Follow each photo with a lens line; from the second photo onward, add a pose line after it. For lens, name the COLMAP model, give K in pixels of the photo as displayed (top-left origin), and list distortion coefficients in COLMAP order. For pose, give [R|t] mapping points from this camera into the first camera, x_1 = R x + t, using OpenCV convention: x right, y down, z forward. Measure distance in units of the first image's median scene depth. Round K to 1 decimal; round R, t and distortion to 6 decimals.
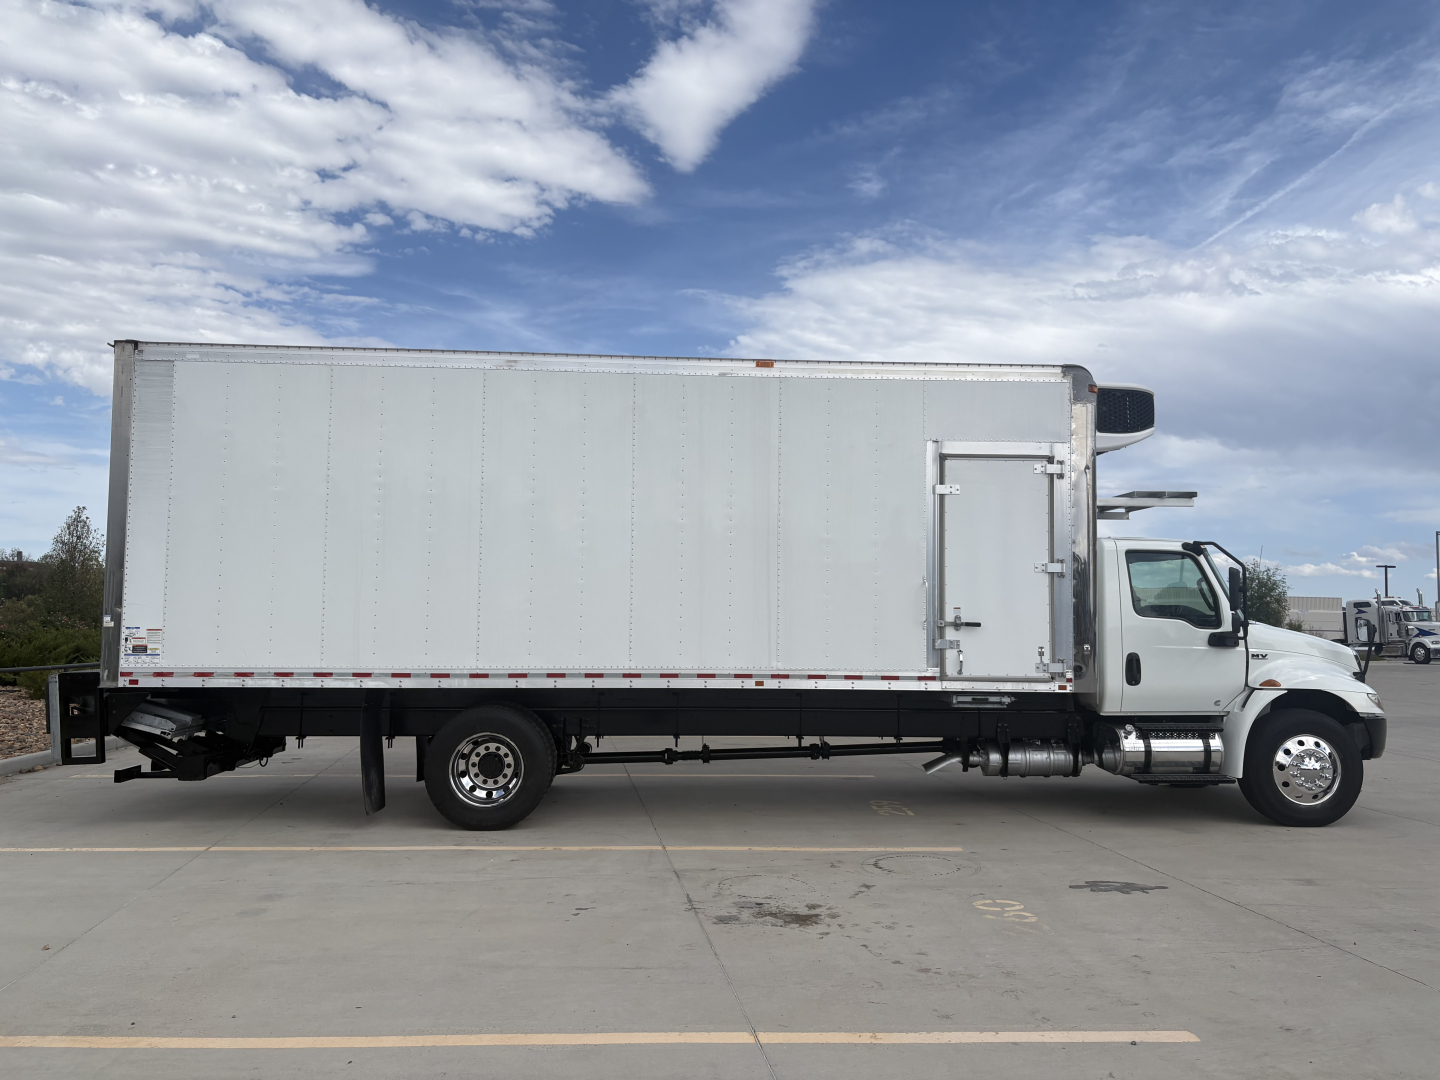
lens RADIAL K [[1169.5, 0, 720.0], [0, 1169.5, 540.0], [0, 0, 1]] dist [0.001664, -0.002138]
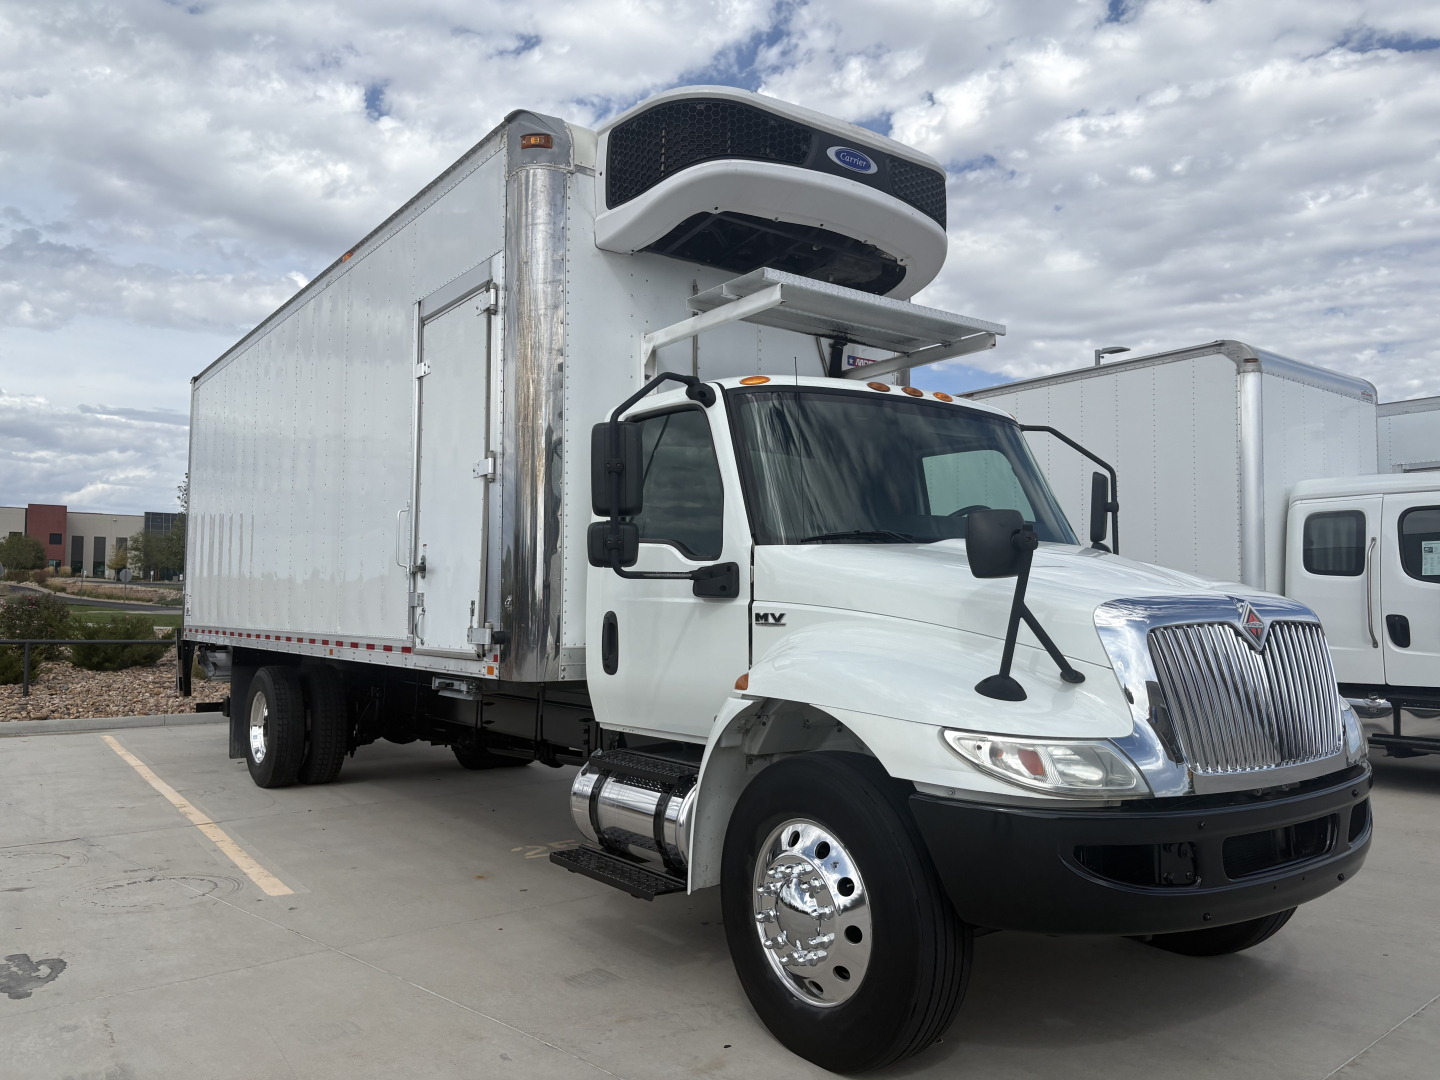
lens RADIAL K [[1088.8, 0, 720.0], [0, 1088.8, 540.0], [0, 0, 1]] dist [0.003069, -0.004538]
pose [[0.560934, -0.059995, -0.825684, 0.792479], [0.054181, 0.997893, -0.035700, 0.085772], [0.826086, -0.024711, 0.563002, 0.779805]]
